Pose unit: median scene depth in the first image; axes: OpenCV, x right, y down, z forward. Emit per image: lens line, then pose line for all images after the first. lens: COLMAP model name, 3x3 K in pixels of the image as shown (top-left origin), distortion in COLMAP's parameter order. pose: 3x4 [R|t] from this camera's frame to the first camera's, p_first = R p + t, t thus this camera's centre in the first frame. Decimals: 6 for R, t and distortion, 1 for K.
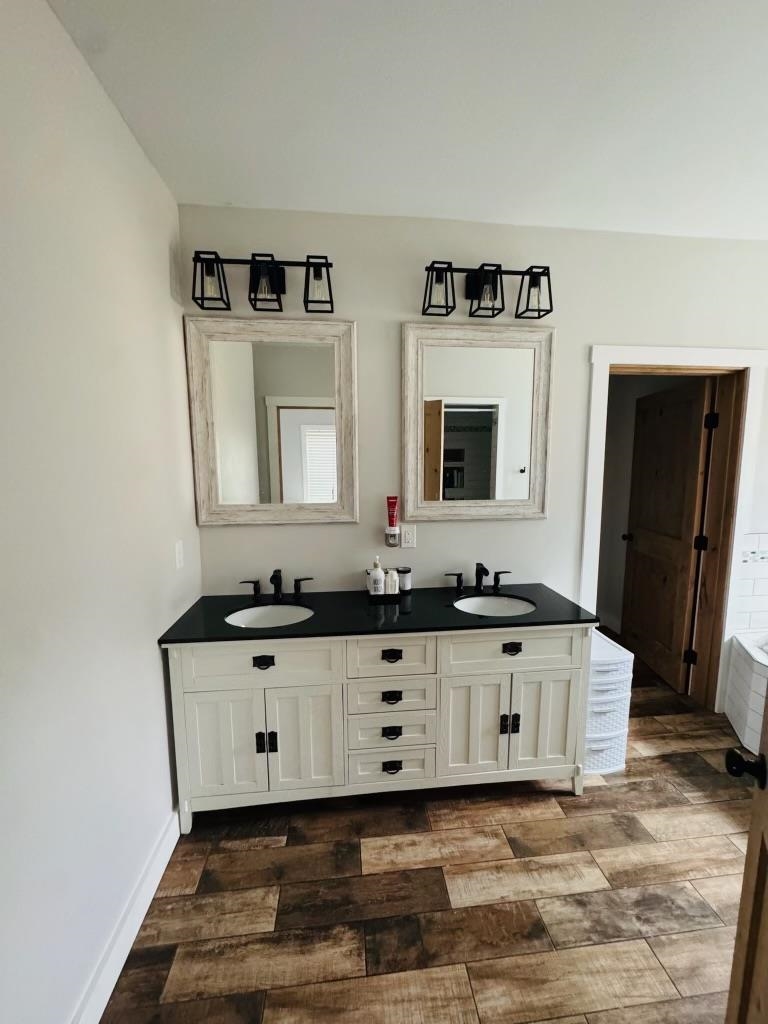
lens RADIAL K [[407.0, 0, 384.2], [0, 407.0, 513.5], [0, 0, 1]] dist [-0.004608, 0.001154]
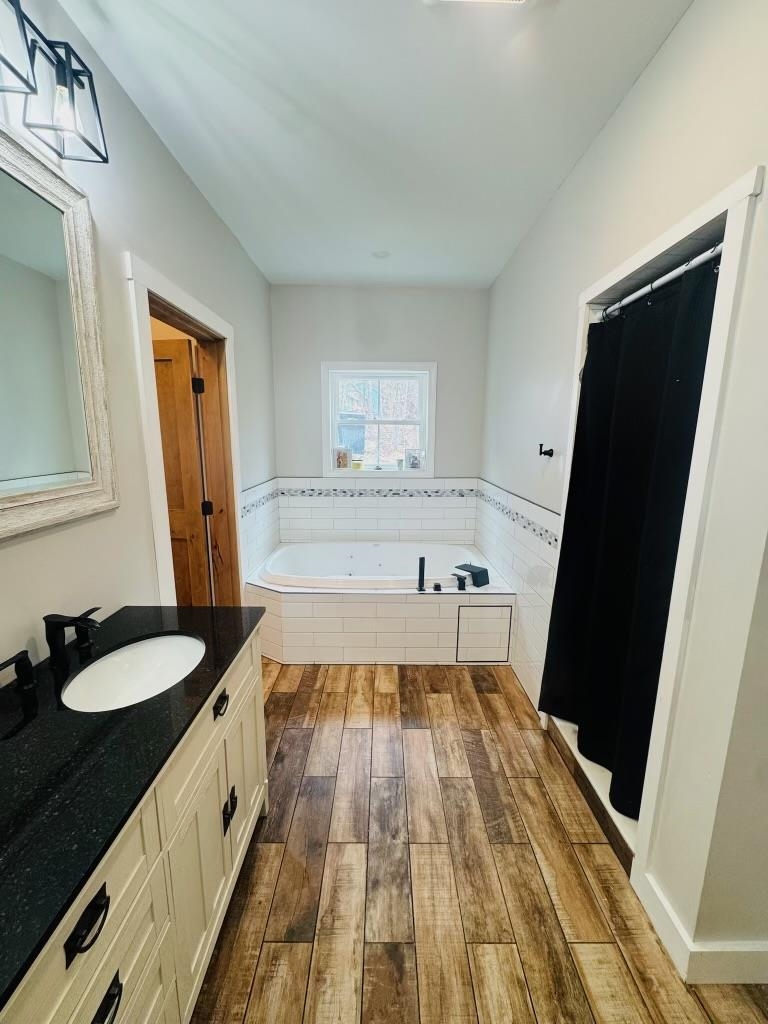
lens RADIAL K [[407.0, 0, 387.4], [0, 407.0, 508.2], [0, 0, 1]] dist [-0.004608, 0.001154]
pose [[0.102552, -0.169078, 0.980253, -0.295471], [0.115907, 0.980767, 0.157041, -0.057770], [-0.987952, 0.097514, 0.120177, 0.754066]]
